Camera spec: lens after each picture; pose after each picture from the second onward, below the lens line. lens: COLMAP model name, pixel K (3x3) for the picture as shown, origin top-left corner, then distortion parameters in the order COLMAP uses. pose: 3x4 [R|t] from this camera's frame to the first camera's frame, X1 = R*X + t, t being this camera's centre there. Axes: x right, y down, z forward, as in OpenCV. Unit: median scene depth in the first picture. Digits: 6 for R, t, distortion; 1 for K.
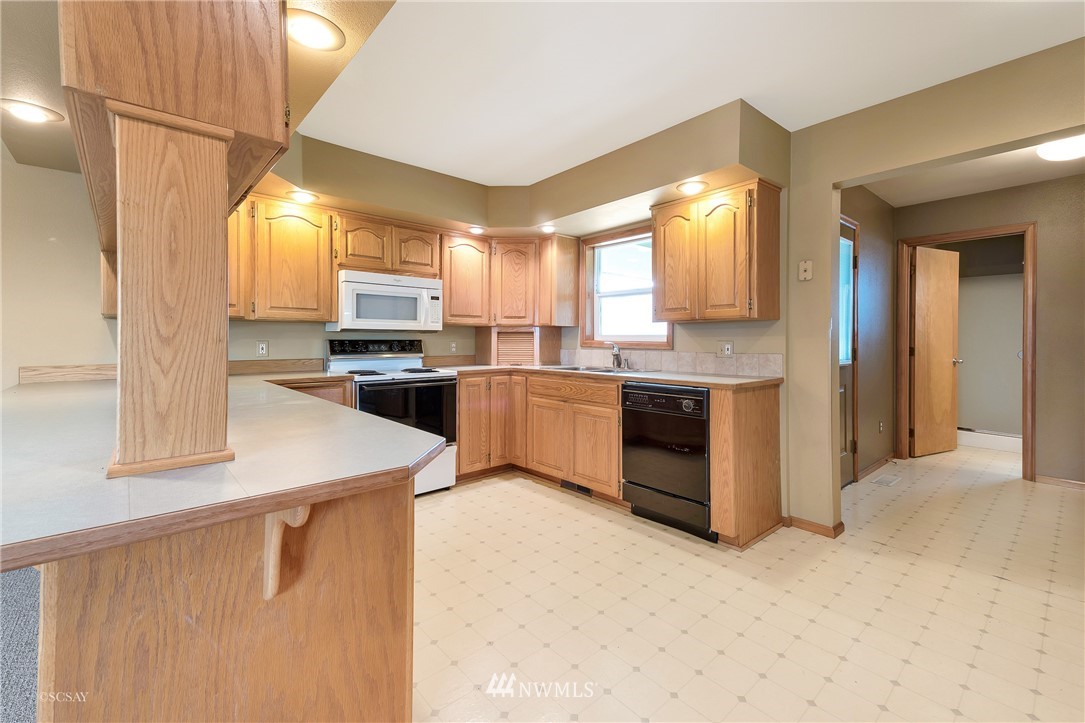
lens RADIAL K [[448.3, 0, 557.9], [0, 448.3, 339.2], [0, 0, 1]] dist [0.029078, -0.002345]
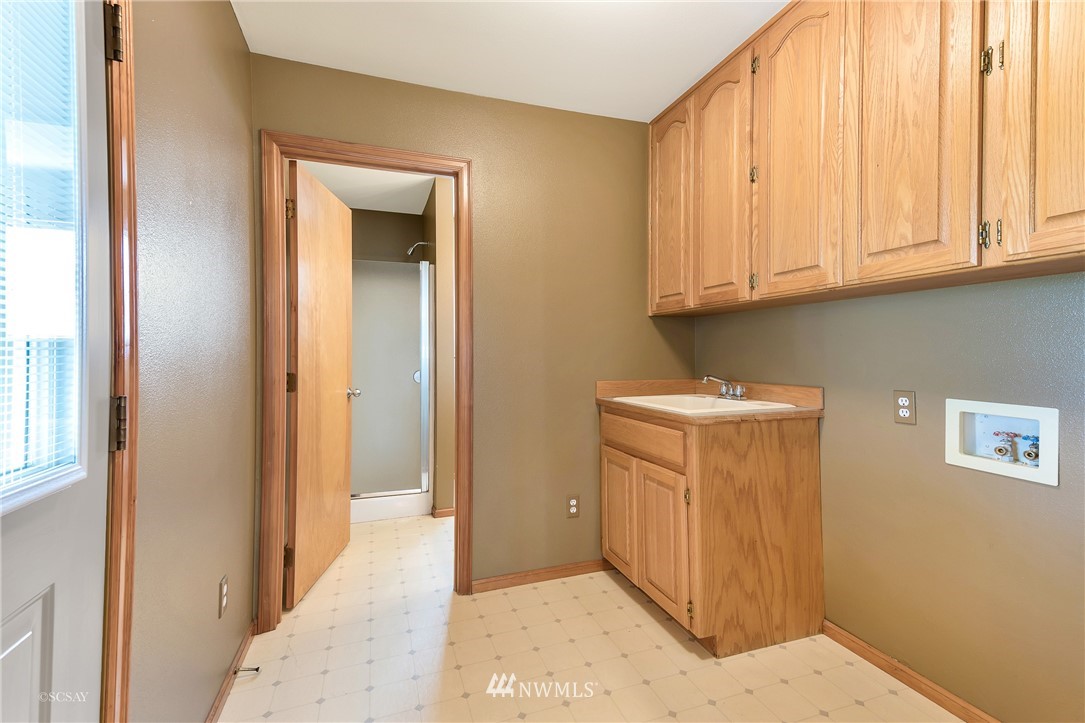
lens RADIAL K [[481.8, 0, 541.3], [0, 481.8, 352.6], [0, 0, 1]] dist [0.047035, -0.000544]
pose [[0.374535, 0.001806, 0.927211, 0.506272], [0.006241, 0.999971, -0.004469, -0.000209], [-0.927192, 0.007461, 0.374513, 0.714065]]
